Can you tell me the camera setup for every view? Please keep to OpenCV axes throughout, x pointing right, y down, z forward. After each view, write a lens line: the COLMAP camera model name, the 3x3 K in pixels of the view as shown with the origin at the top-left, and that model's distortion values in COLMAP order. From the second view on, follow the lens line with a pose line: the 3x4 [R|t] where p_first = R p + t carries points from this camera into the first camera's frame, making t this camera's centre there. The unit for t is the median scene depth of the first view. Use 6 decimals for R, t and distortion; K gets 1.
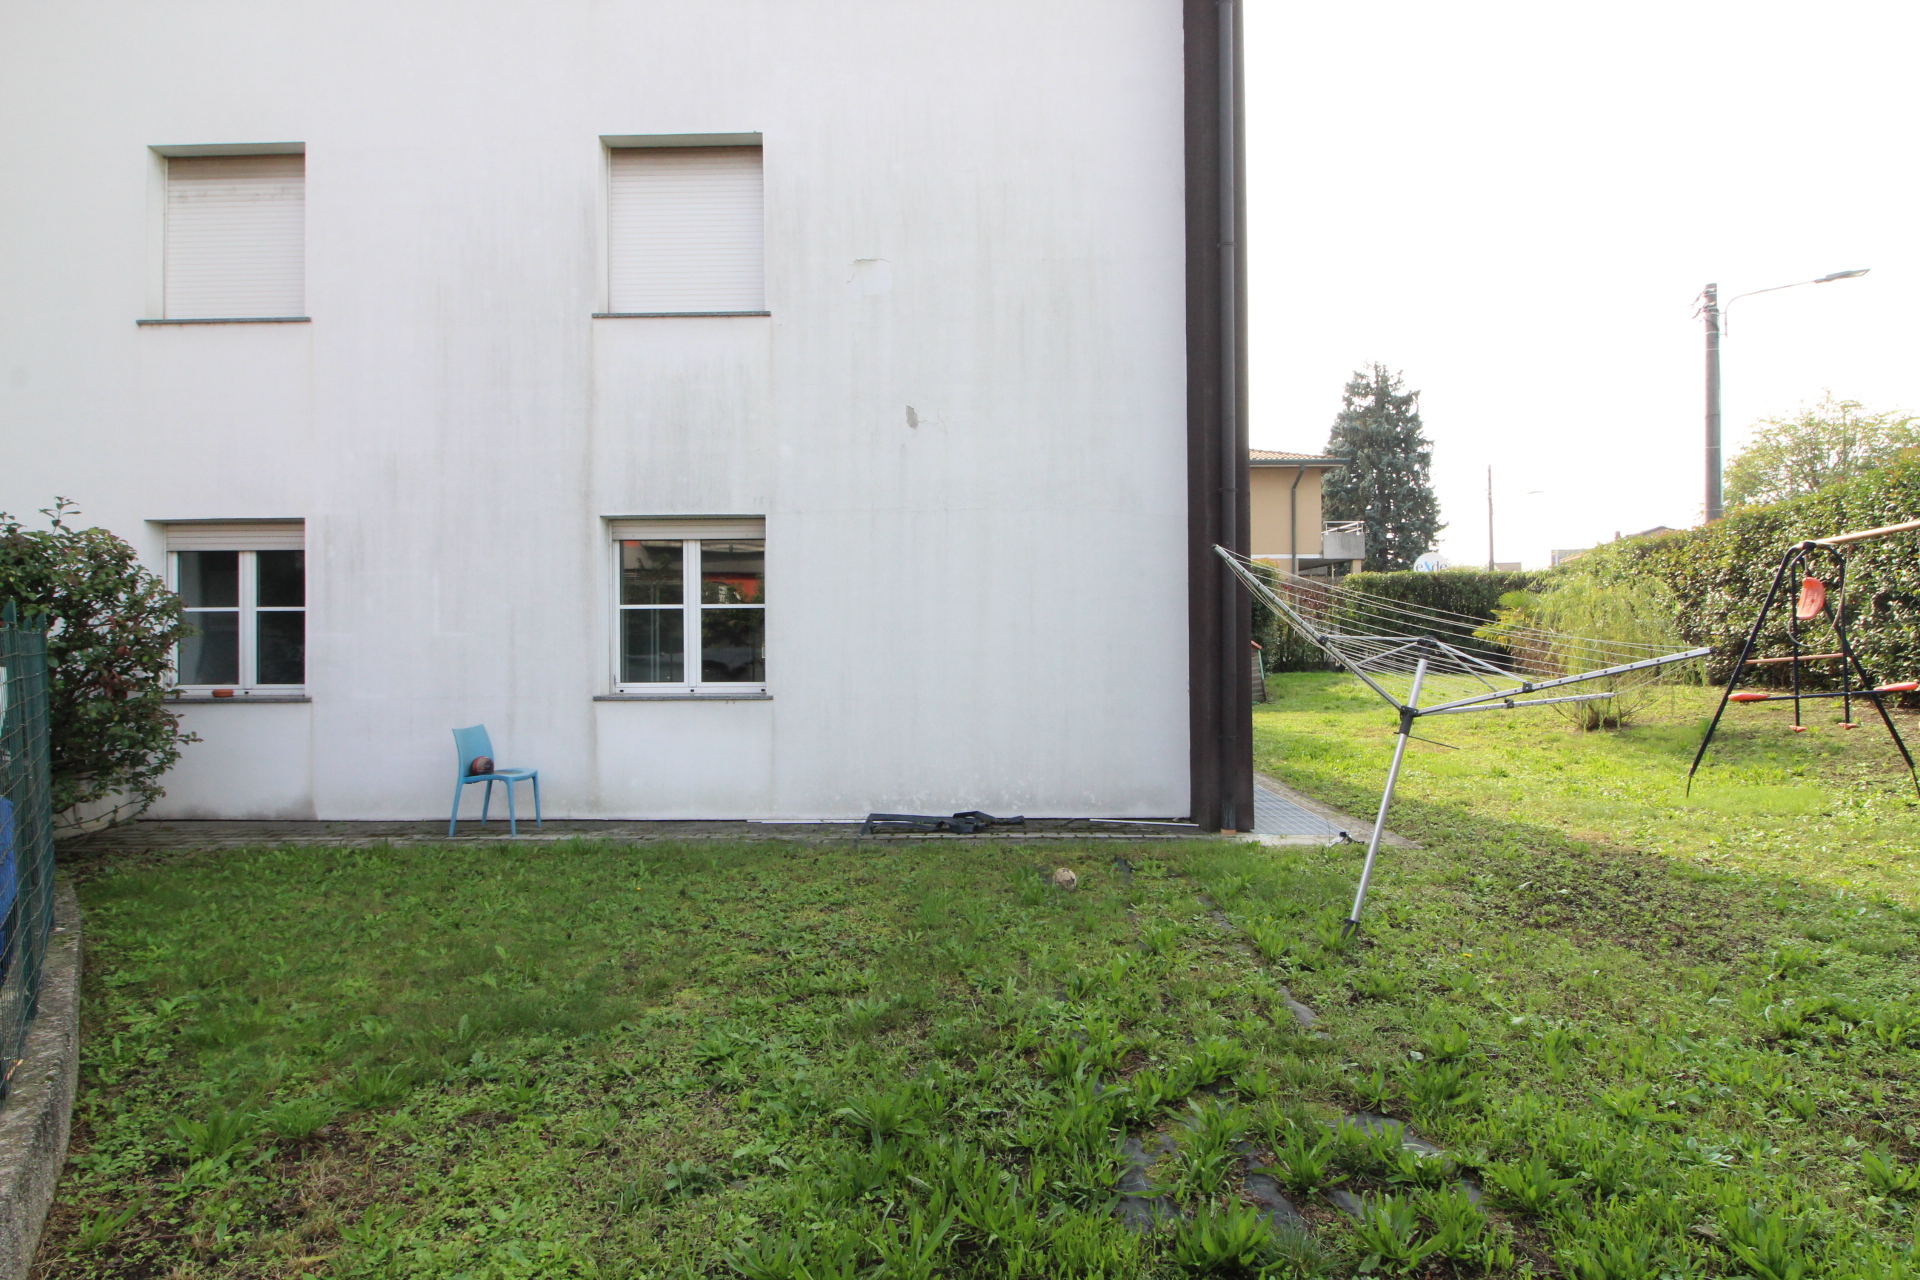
lens RADIAL K [[1017.8, 0, 960.0], [0, 1017.8, 636.6], [0, 0, 1]] dist [-0.000845, -0.001109]
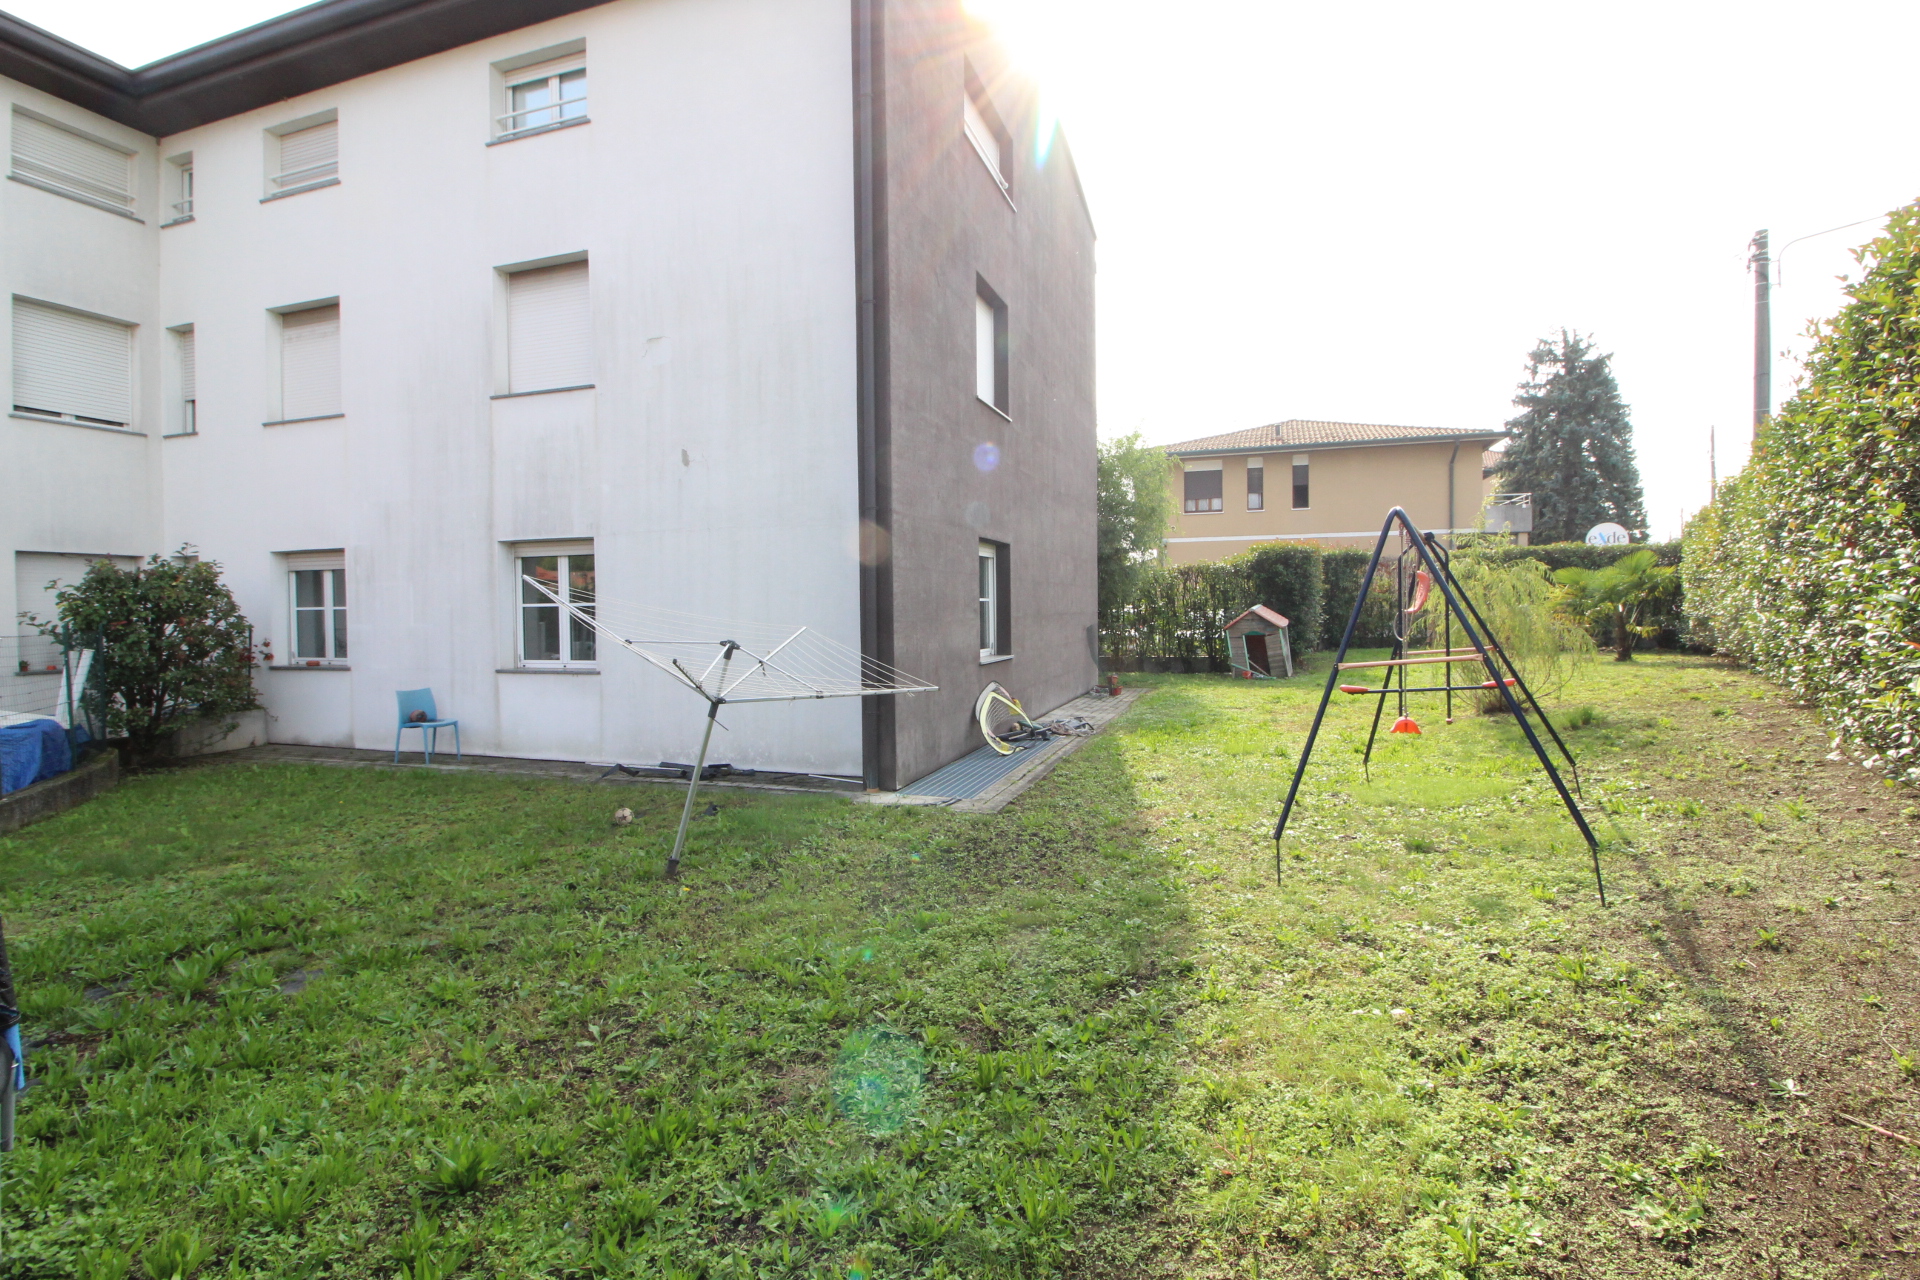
lens RADIAL K [[891.8, 0, 955.7], [0, 891.8, 639.1], [0, 0, 1]] dist [-0.008420, -0.001463]
pose [[0.951853, 0.005902, -0.306498, 0.614982], [0.005047, 0.999377, 0.034917, -0.023028], [0.306513, -0.034783, 0.951231, 0.021847]]
